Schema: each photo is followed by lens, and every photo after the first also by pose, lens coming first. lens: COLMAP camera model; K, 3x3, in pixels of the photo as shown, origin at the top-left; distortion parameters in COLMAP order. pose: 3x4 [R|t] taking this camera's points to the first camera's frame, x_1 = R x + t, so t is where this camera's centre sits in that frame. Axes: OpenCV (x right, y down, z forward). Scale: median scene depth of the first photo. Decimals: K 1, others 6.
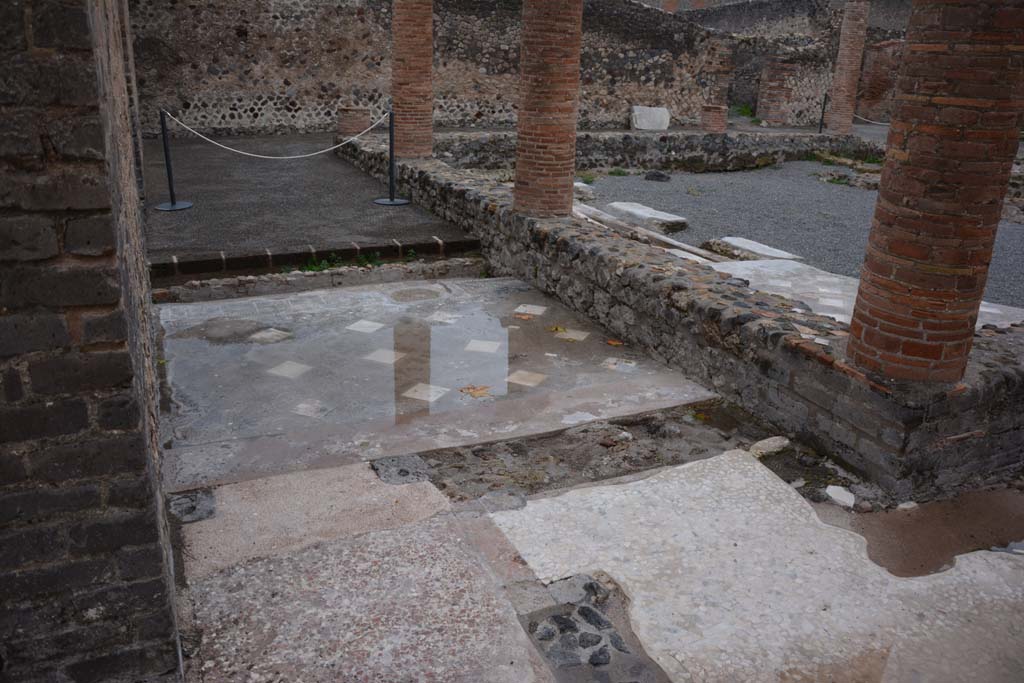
lens RADIAL K [[796.6, 0, 515.5], [0, 796.6, 346.8], [0, 0, 1]] dist [-0.159313, 0.120561]
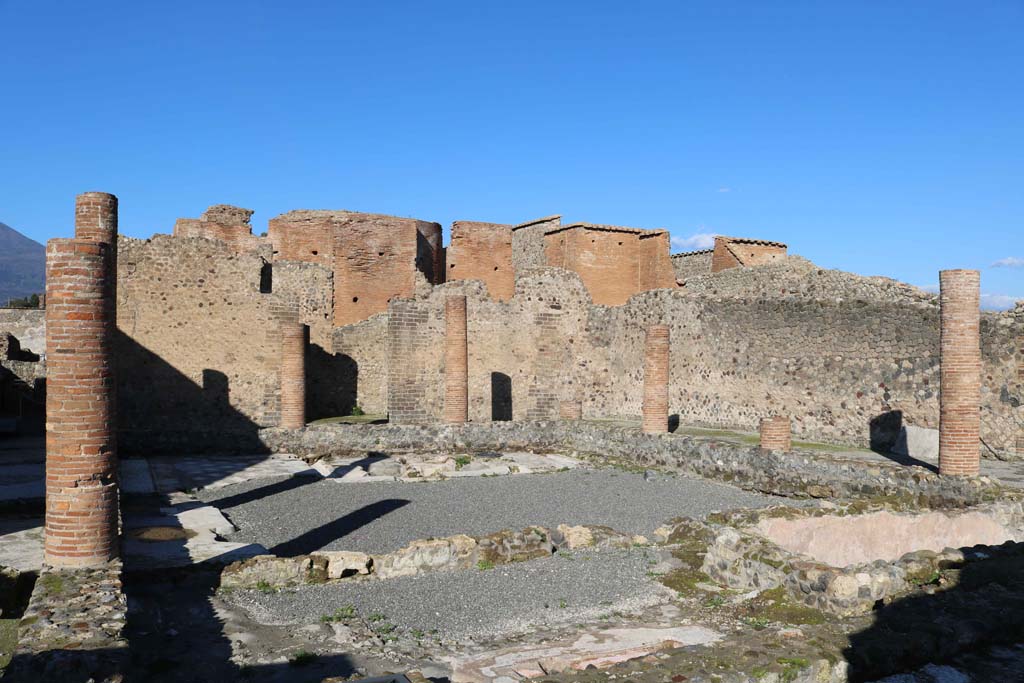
lens RADIAL K [[839.9, 0, 507.8], [0, 839.9, 344.3], [0, 0, 1]] dist [-0.125069, 0.003865]
pose [[0.006822, -0.045314, -0.998949, 1.870705], [-0.356924, 0.933060, -0.044763, -0.378869], [0.934108, 0.356855, -0.009809, 1.114484]]
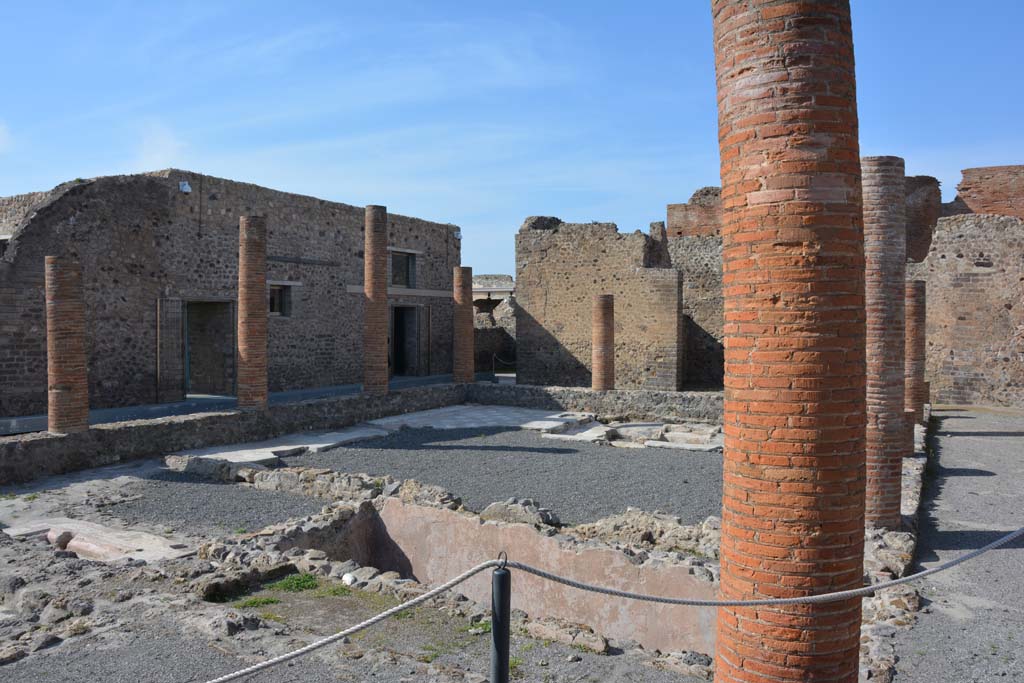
lens RADIAL K [[796.6, 0, 517.8], [0, 796.6, 341.6], [0, 0, 1]] dist [-0.159313, 0.120561]
pose [[-0.806708, -0.026051, -0.590376, 1.331796], [-0.236802, 0.929563, 0.282556, -0.723341], [0.541431, 0.367742, -0.756055, 2.017908]]
